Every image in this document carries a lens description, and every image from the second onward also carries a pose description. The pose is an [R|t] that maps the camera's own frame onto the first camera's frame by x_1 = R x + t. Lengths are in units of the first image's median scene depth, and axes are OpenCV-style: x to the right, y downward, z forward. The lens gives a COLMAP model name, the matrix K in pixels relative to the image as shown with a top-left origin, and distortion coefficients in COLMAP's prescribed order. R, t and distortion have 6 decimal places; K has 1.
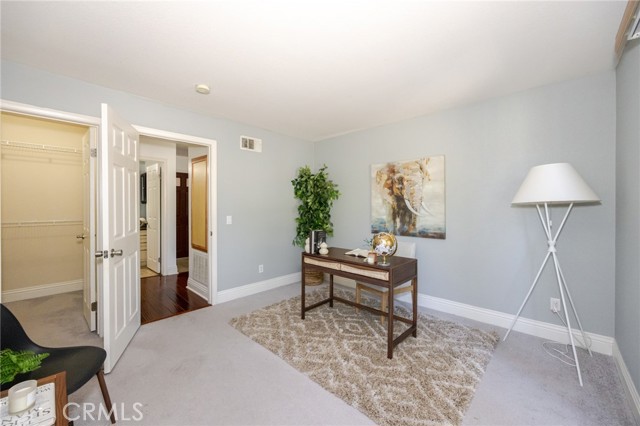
lens RADIAL K [[249.6, 0, 319.5], [0, 249.6, 206.9], [0, 0, 1]] dist [-0.000495, -0.000005]
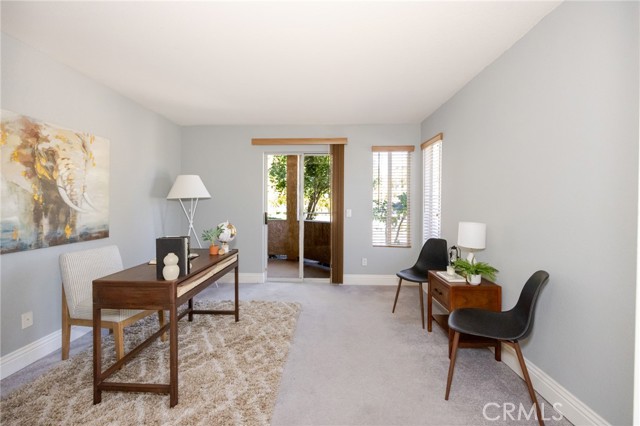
lens RADIAL K [[249.6, 0, 319.5], [0, 249.6, 206.9], [0, 0, 1]] dist [-0.000495, -0.000005]
pose [[-0.656741, -0.013185, 0.754001, -0.568459], [-0.000504, 0.999855, 0.017045, 0.008772], [-0.754116, 0.010814, -0.656652, 0.922539]]
